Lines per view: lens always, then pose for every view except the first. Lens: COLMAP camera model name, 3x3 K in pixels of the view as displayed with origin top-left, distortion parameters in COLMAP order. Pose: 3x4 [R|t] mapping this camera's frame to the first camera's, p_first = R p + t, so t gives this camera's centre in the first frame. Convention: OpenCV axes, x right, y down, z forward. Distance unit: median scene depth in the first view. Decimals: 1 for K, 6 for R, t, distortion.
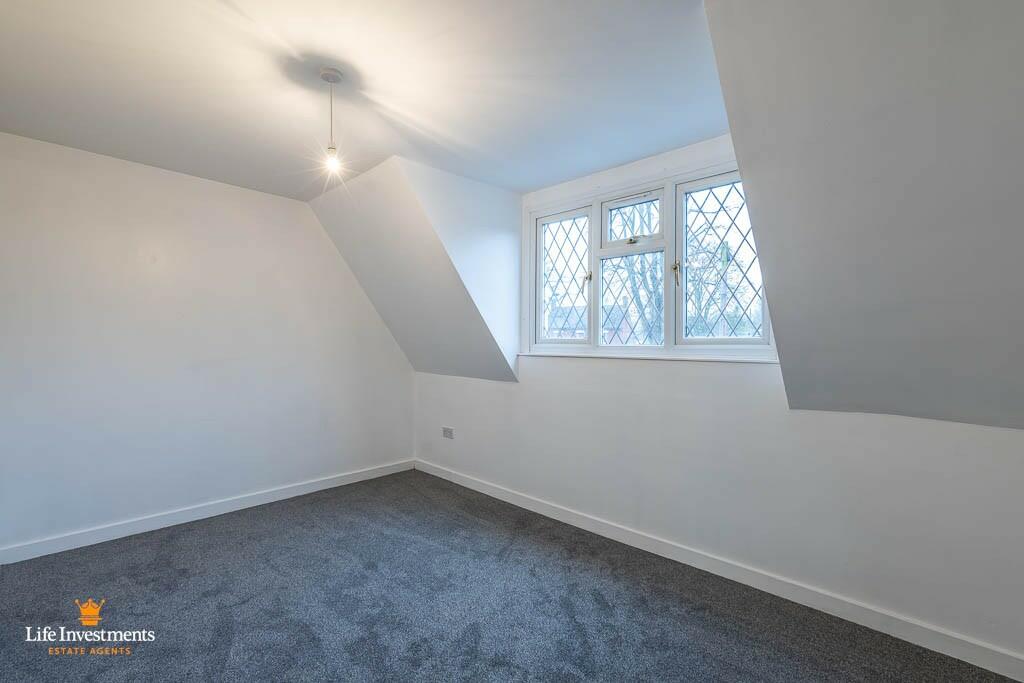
lens RADIAL K [[470.4, 0, 512.0], [0, 470.4, 341.5], [0, 0, 1]] dist [-0.001342, -0.000182]
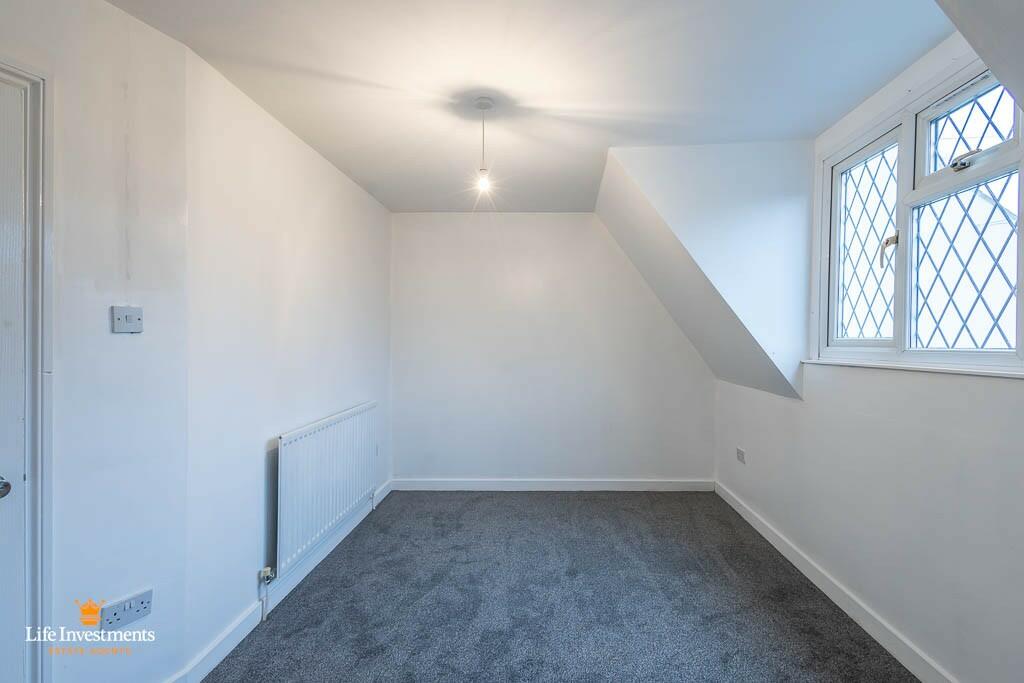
lens RADIAL K [[483.1, 0, 512.0], [0, 483.1, 341.5], [0, 0, 1]] dist [0.000584, 0.000157]
pose [[0.654787, -0.011313, -0.755729, 0.326934], [0.007594, 0.999936, -0.008389, -0.000725], [0.755775, -0.000246, 0.654831, 0.203224]]
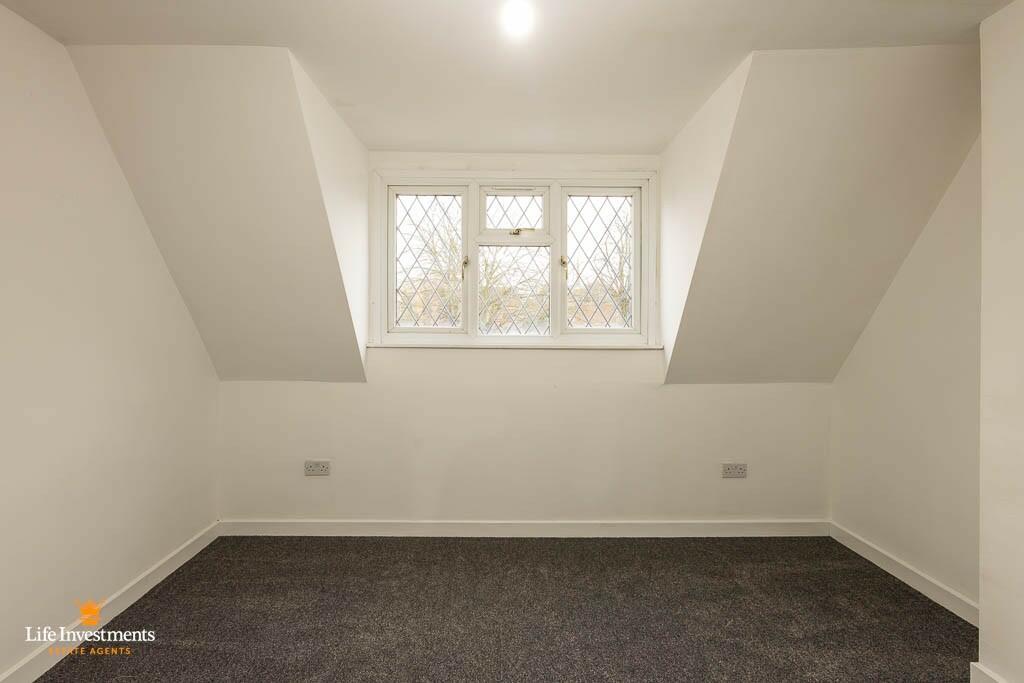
lens RADIAL K [[416.0, 0, 508.1], [0, 416.0, 328.2], [0, 0, 1]] dist [0.012255, -0.000173]
pose [[0.708313, 0.003946, 0.705888, -0.368538], [0.000276, 0.999983, -0.005866, -0.001442], [-0.705899, 0.004350, 0.708300, 0.368364]]
